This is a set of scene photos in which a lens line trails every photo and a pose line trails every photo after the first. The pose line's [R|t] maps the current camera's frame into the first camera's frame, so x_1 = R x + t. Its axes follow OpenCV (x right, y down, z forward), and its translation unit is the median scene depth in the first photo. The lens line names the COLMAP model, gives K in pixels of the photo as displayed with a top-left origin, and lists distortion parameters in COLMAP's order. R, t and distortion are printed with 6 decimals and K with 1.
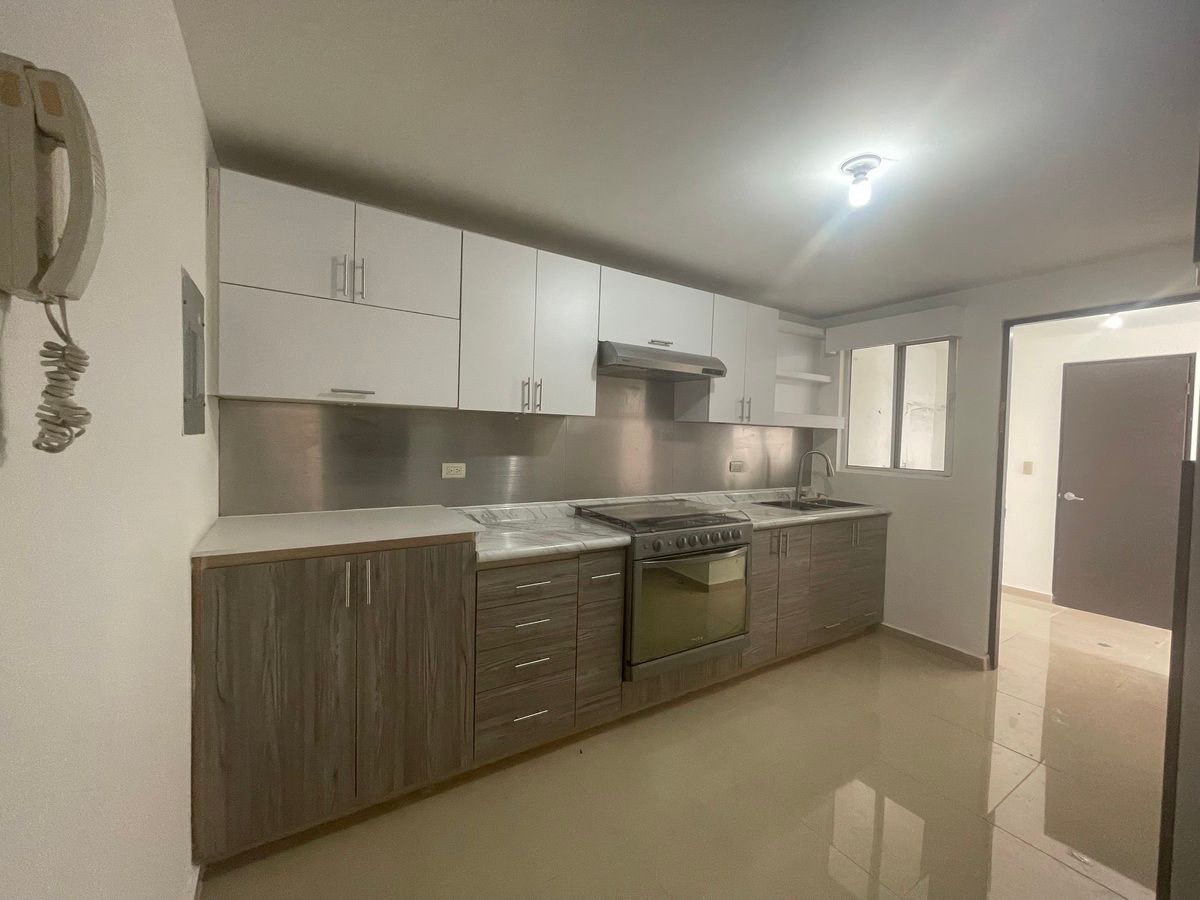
lens RADIAL K [[482.8, 0, 600.9], [0, 482.8, 452.0], [0, 0, 1]] dist [-0.004661, 0.002295]
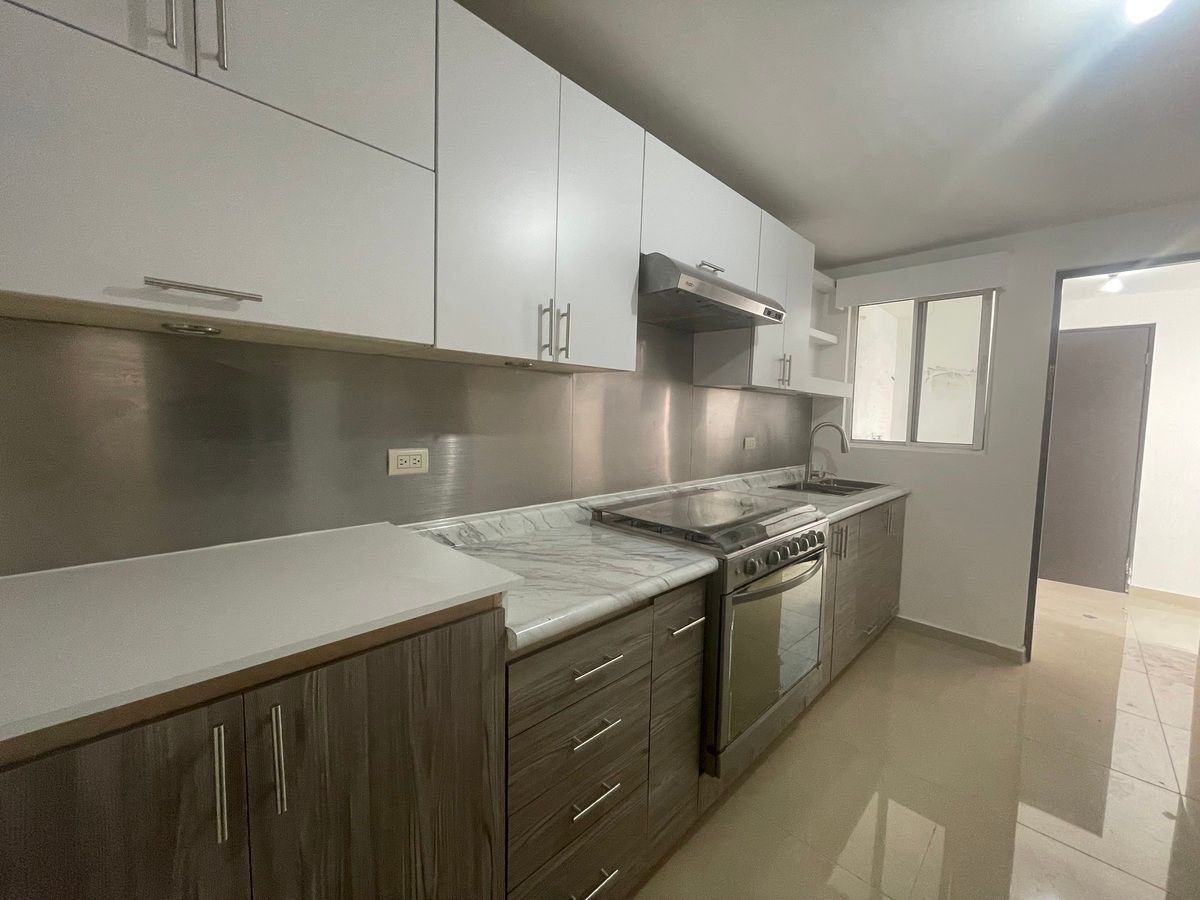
lens RADIAL K [[482.8, 0, 599.4], [0, 482.8, 449.8], [0, 0, 1]] dist [-0.004661, 0.002295]
pose [[0.975639, -0.021964, 0.218280, -0.187793], [0.012079, 0.998845, 0.046515, 0.000213], [-0.219050, -0.042746, 0.974777, 0.348117]]
